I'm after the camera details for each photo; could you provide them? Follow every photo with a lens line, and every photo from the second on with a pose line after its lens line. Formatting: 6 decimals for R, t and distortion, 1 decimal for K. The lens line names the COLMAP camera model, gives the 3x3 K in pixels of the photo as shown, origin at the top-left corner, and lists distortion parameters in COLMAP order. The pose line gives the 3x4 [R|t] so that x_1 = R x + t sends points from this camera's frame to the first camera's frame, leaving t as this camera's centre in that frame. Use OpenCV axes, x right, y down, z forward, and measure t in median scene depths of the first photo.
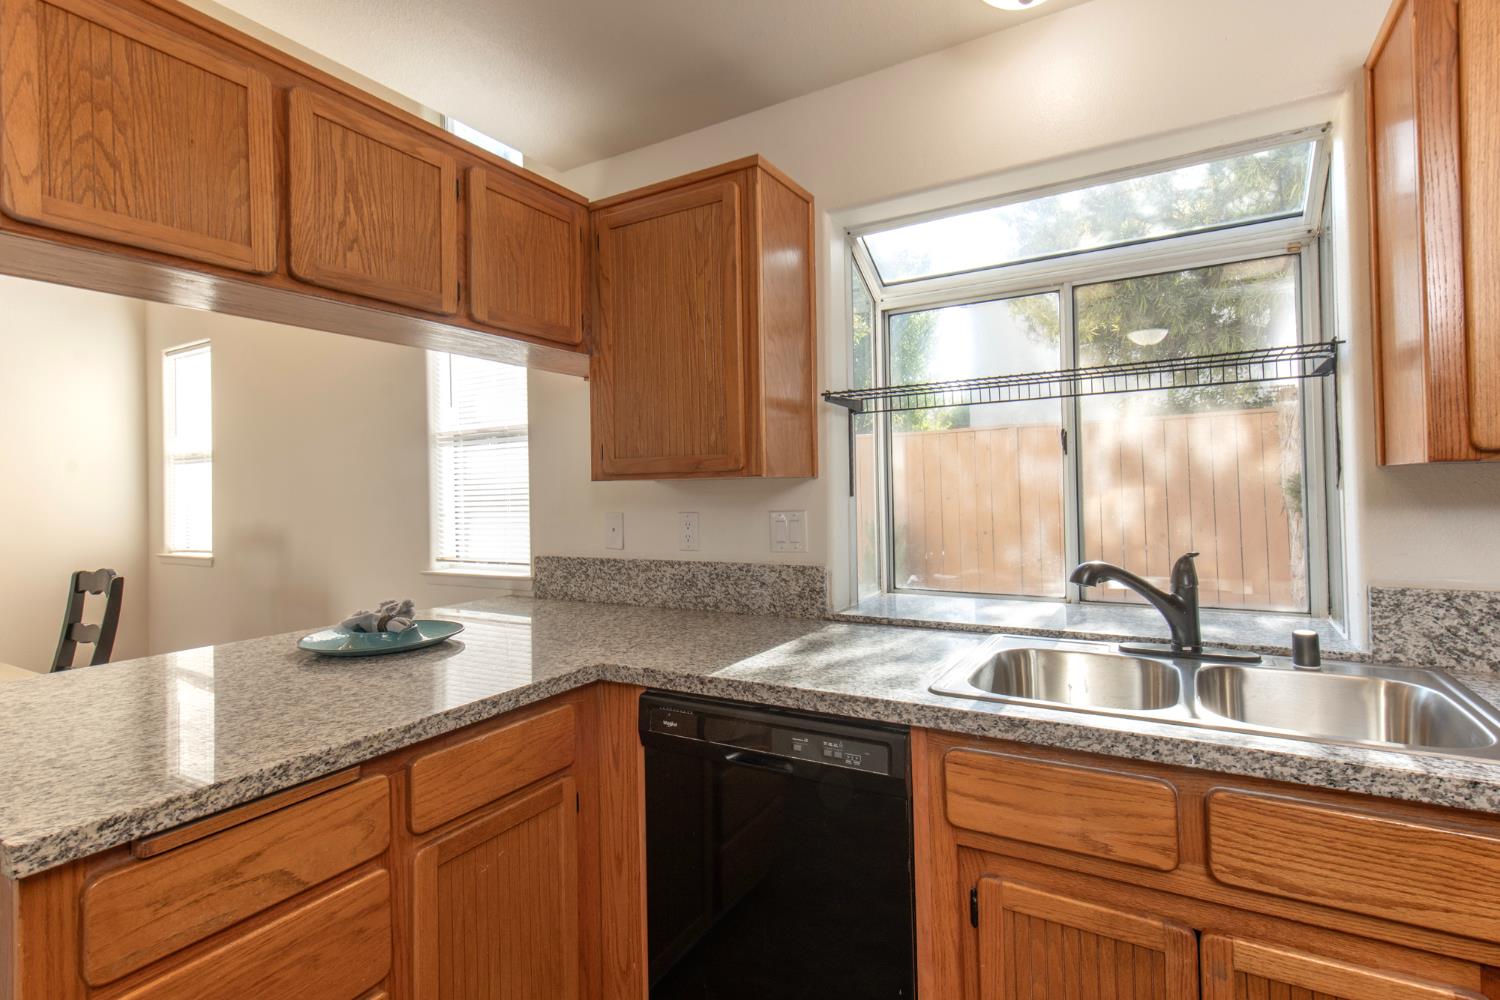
lens RADIAL K [[720.3, 0, 772.9], [0, 720.3, 480.4], [0, 0, 1]] dist [0.010077, -0.000111]
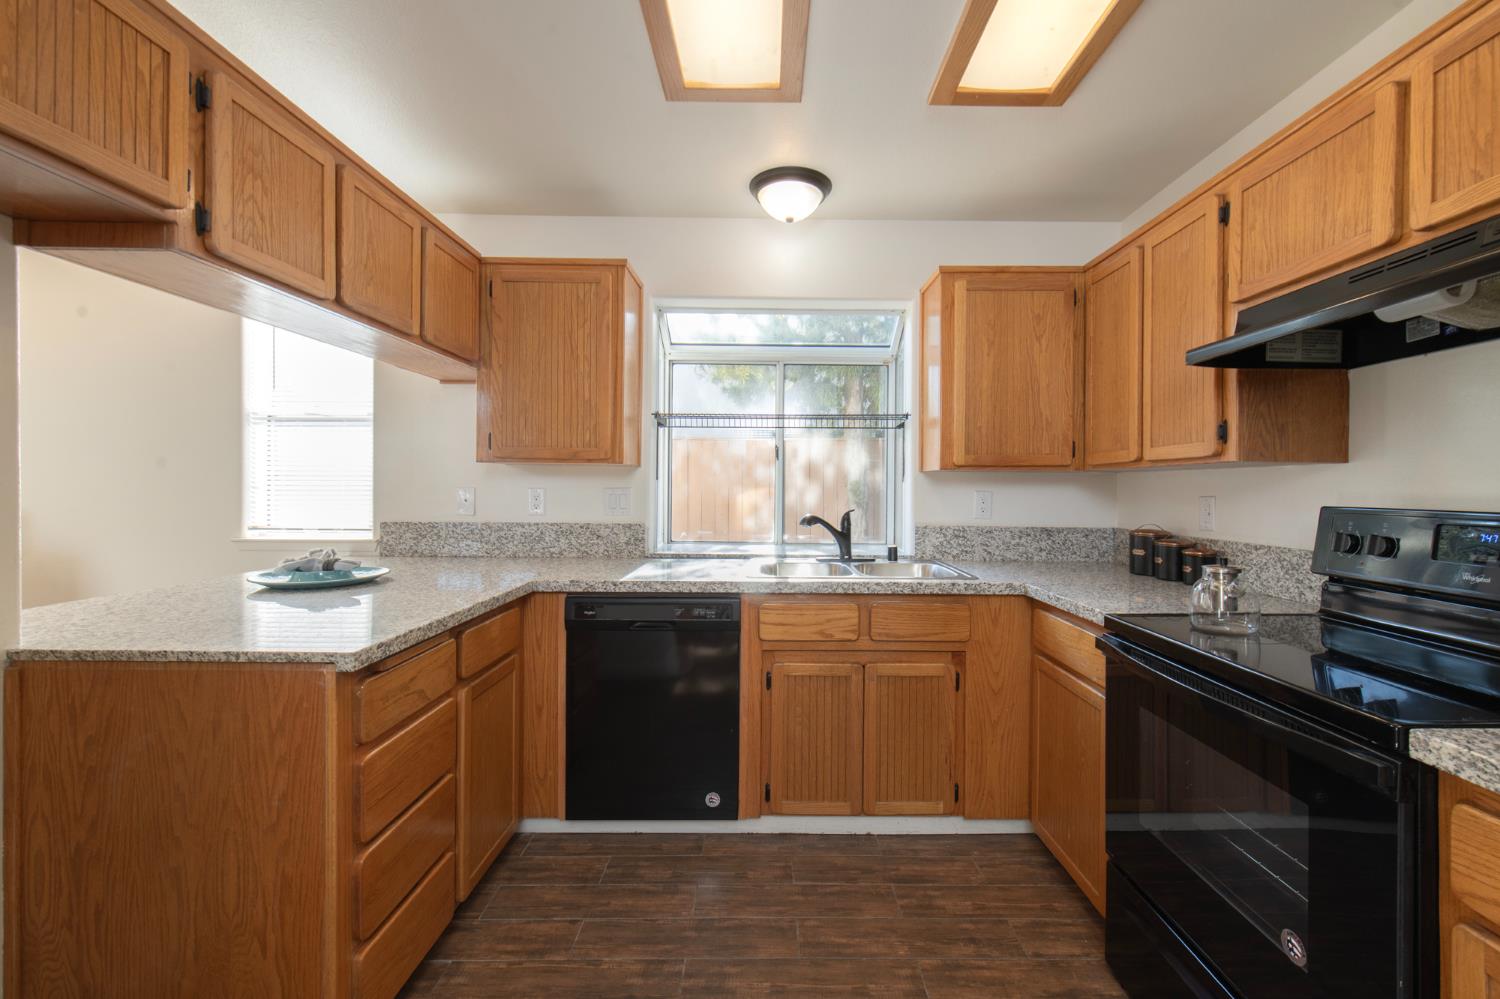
lens RADIAL K [[620.7, 0, 781.1], [0, 620.7, 488.8], [0, 0, 1]] dist [0.000979, -0.000085]
pose [[0.860708, 0.026185, 0.508425, -0.471798], [-0.033354, 0.999431, 0.004991, 0.035150], [-0.508005, -0.021254, 0.861092, -0.404093]]
